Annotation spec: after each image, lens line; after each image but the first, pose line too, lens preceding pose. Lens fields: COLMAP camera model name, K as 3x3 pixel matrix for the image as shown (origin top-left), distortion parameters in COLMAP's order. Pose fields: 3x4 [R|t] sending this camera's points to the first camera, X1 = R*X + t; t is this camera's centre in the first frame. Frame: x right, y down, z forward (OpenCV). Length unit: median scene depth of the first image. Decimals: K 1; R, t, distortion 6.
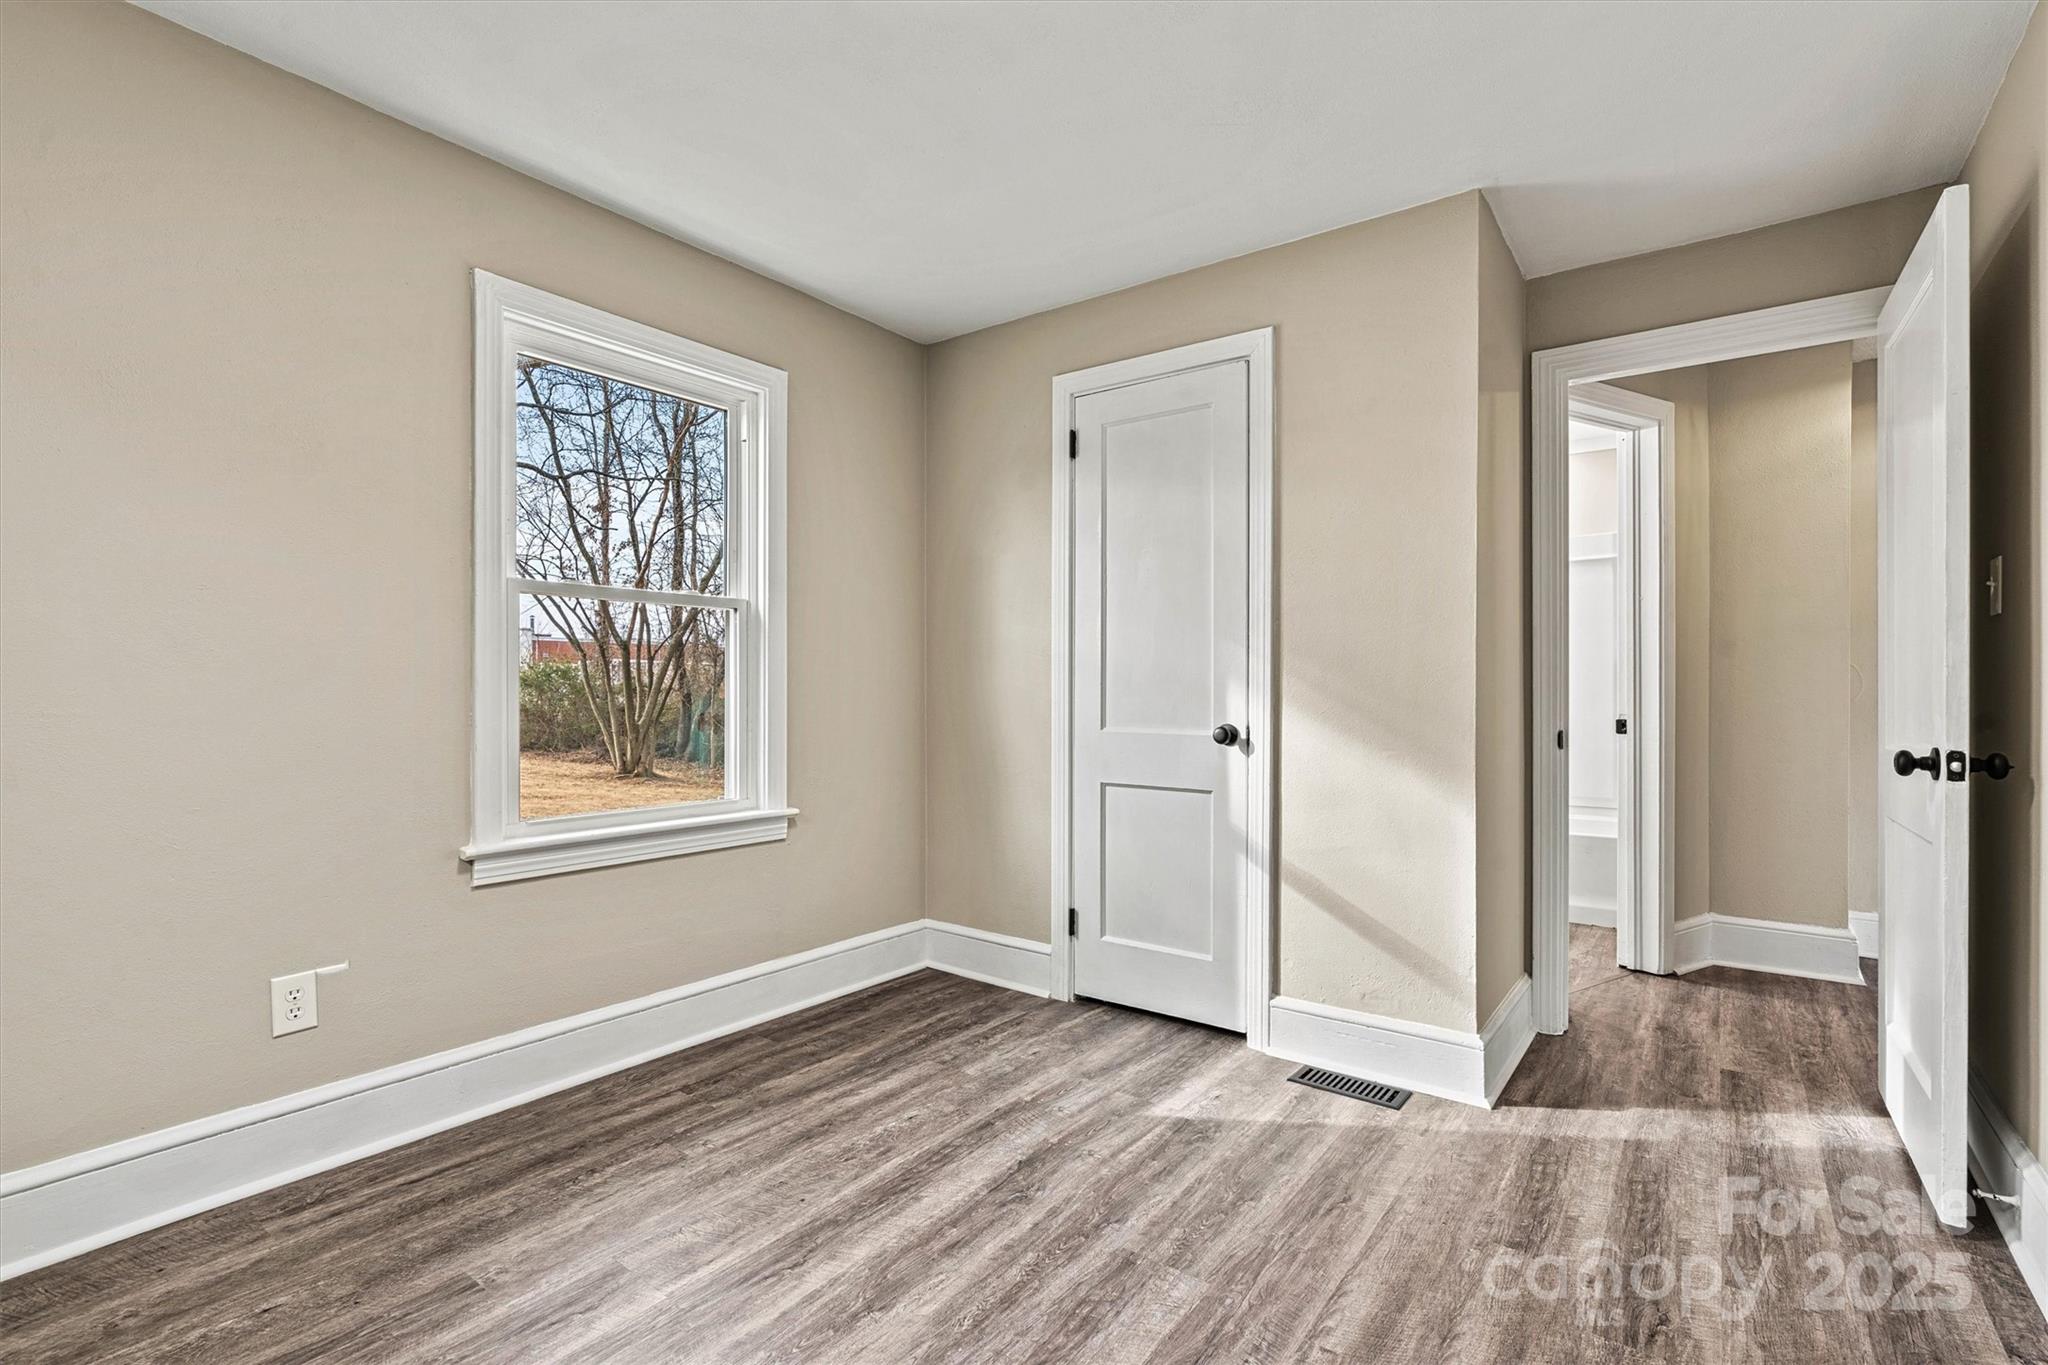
lens RADIAL K [[930.1, 0, 1015.5], [0, 930.1, 686.7], [0, 0, 1]] dist [-0.009057, 0.002275]
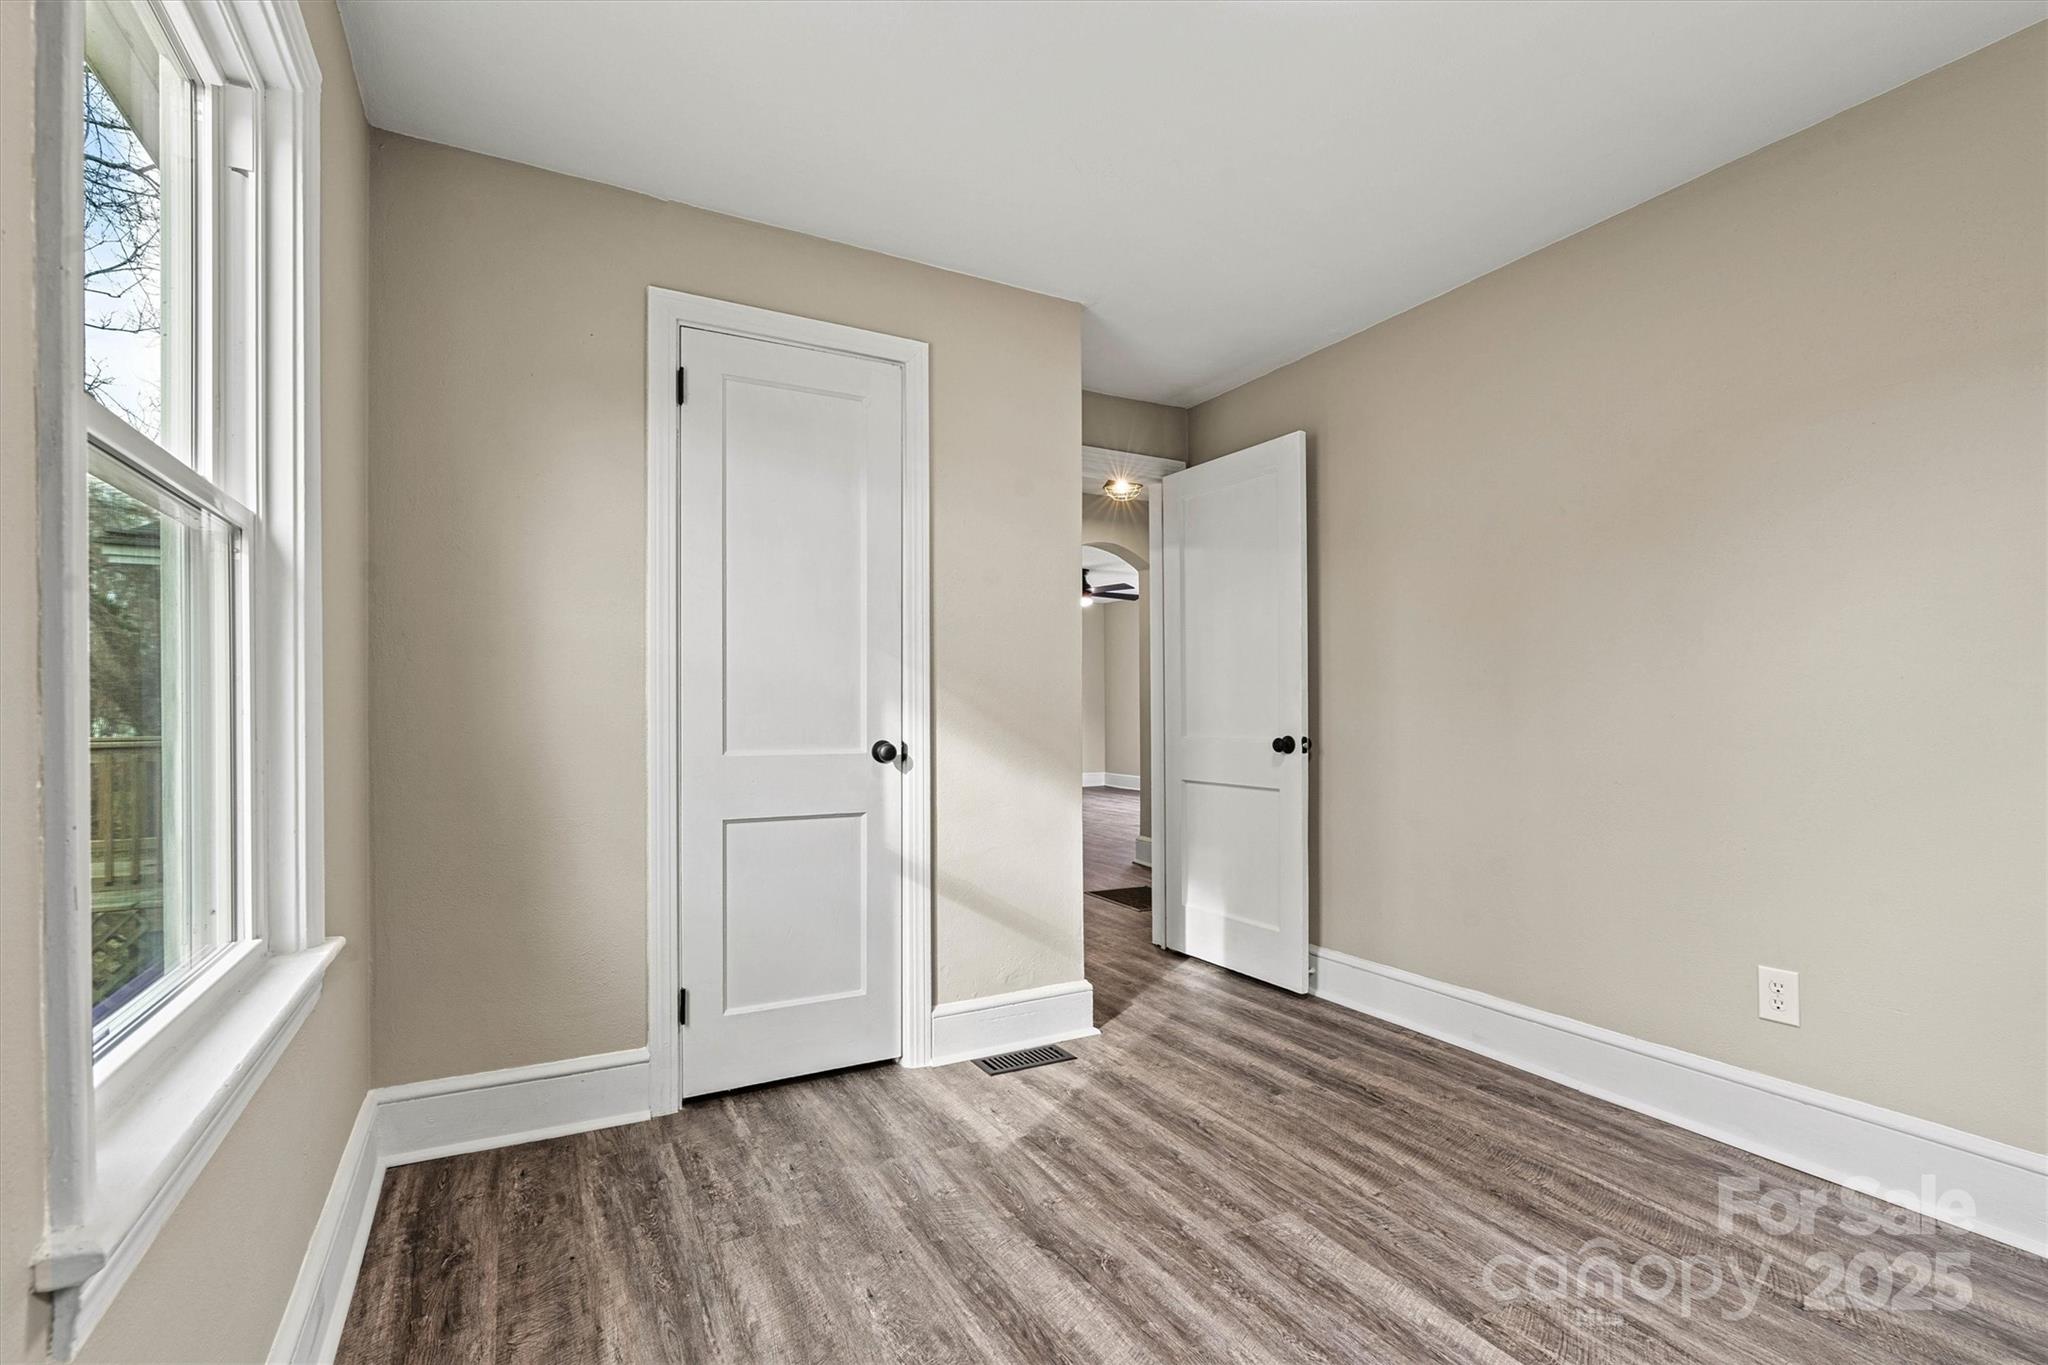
lens RADIAL K [[930.1, 0, 1004.9], [0, 930.1, 698.6], [0, 0, 1]] dist [-0.009057, 0.002275]
pose [[0.421974, 0.005396, 0.906592, -0.612818], [-0.001040, 0.999985, -0.005468, 0.003155], [-0.906607, 0.001364, 0.421973, 0.507274]]
